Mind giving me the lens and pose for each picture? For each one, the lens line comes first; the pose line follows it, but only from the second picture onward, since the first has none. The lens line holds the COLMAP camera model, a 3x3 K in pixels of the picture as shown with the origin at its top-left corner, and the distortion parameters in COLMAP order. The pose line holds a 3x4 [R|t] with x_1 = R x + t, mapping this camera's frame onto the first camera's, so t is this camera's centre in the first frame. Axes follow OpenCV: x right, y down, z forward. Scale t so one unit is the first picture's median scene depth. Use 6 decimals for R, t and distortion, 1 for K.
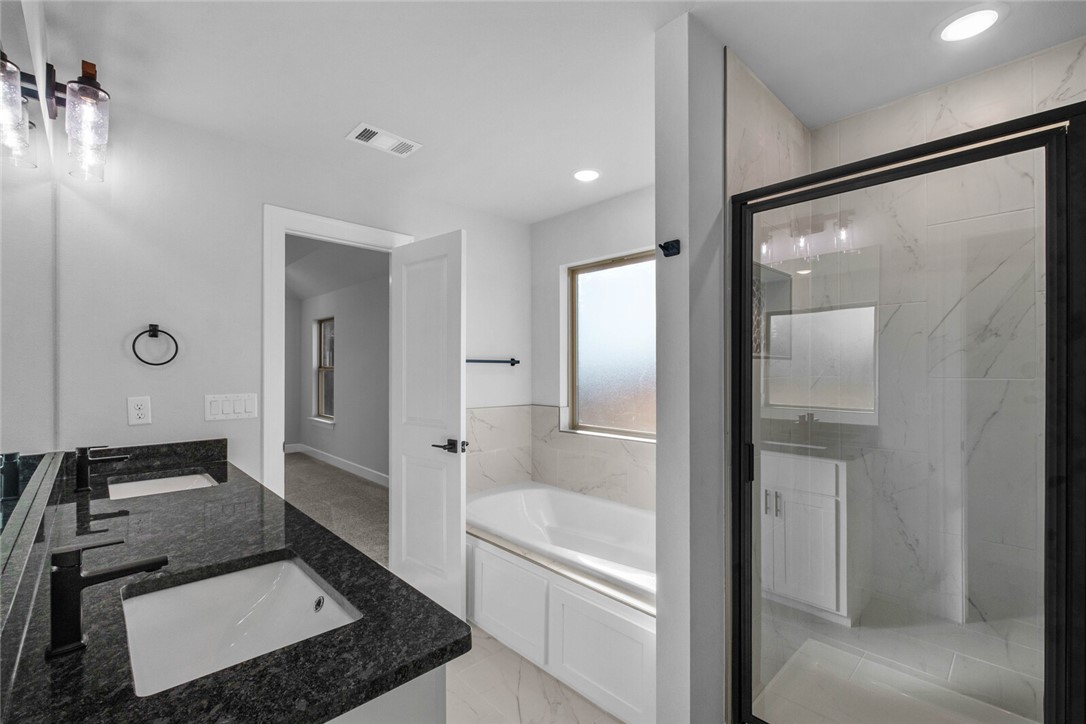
lens RADIAL K [[474.1, 0, 543.2], [0, 474.1, 371.2], [0, 0, 1]] dist [-0.000983, -0.000145]
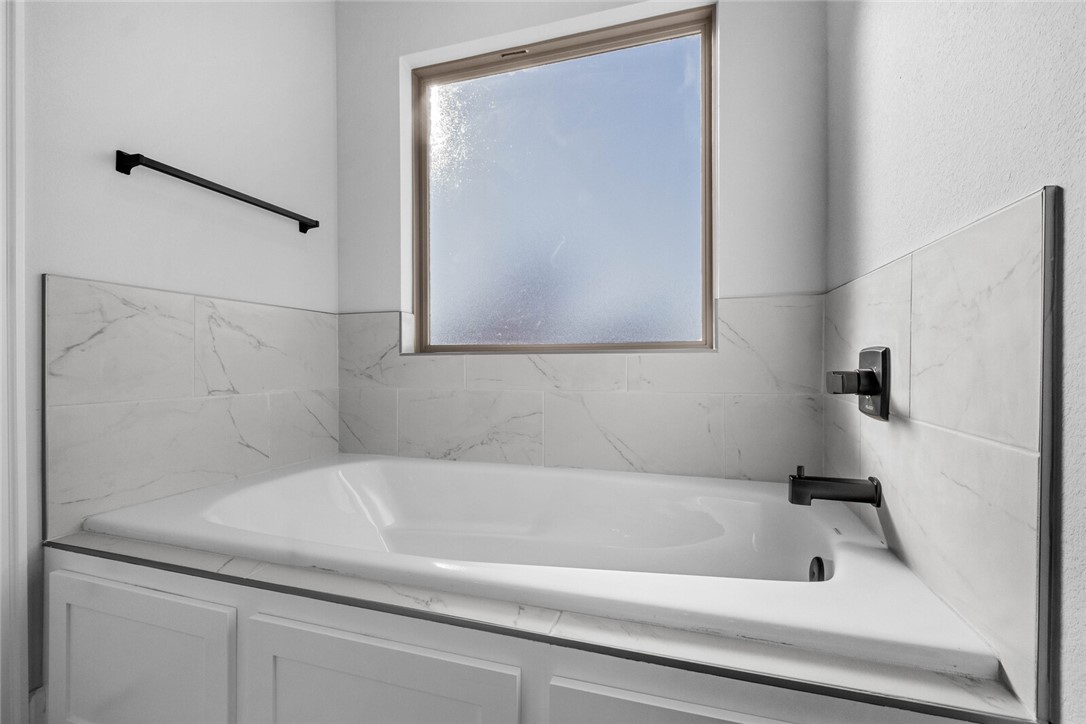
lens RADIAL K [[474.1, 0, 543.2], [0, 474.1, 371.2], [0, 0, 1]] dist [-0.000983, -0.000145]
pose [[0.879597, -0.008057, 0.475651, -0.084819], [0.000546, 0.999873, 0.015927, 0.139106], [-0.475719, -0.013750, 0.879490, 0.436046]]
